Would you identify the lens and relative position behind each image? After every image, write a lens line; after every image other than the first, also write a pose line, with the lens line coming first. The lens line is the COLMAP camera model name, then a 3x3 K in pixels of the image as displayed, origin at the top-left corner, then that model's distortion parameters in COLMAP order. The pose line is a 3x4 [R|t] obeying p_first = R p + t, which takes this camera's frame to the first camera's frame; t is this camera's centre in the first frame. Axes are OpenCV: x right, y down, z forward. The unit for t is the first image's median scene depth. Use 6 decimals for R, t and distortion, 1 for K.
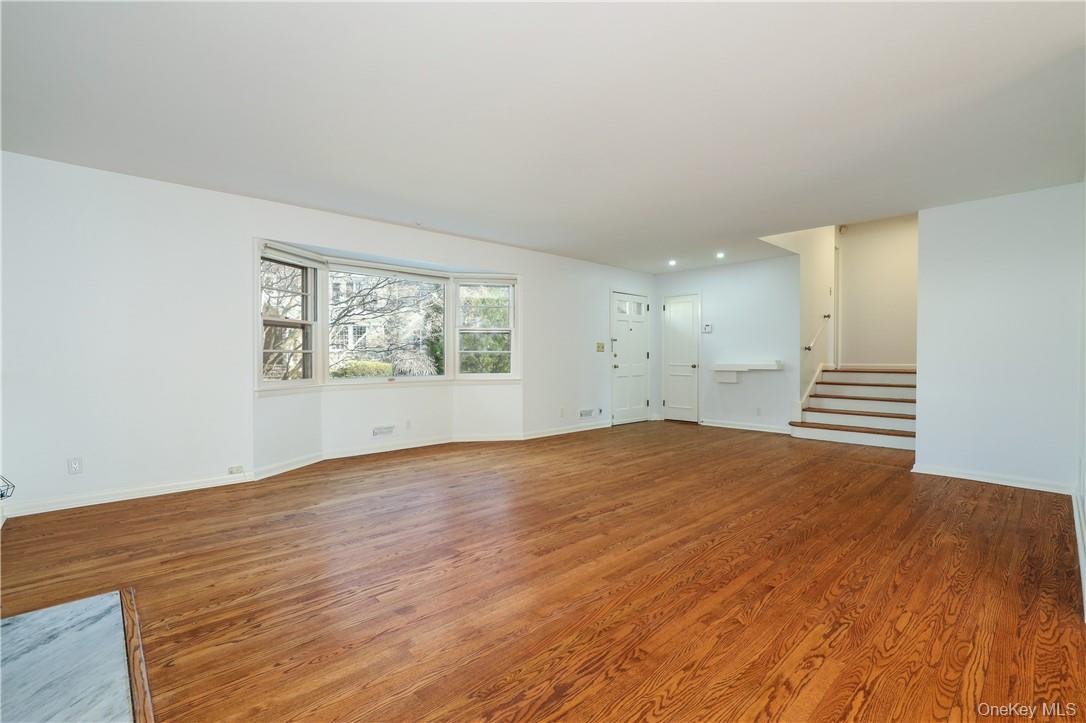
lens RADIAL K [[483.1, 0, 543.0], [0, 483.1, 361.5], [0, 0, 1]] dist [-0.028540, 0.000746]
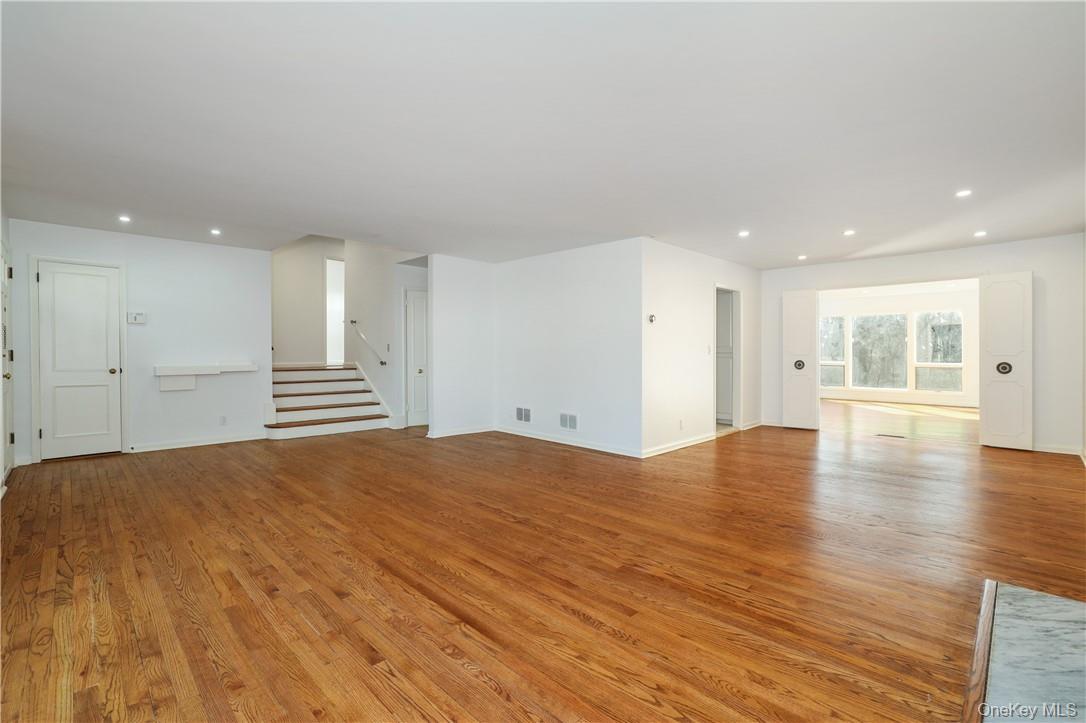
lens RADIAL K [[483.1, 0, 543.0], [0, 483.1, 361.5], [0, 0, 1]] dist [-0.028540, 0.000746]
pose [[-0.022776, -0.009656, 0.999694, -1.093153], [0.008303, 0.999917, 0.009848, -0.014980], [-0.999706, 0.008525, -0.022694, 1.159893]]
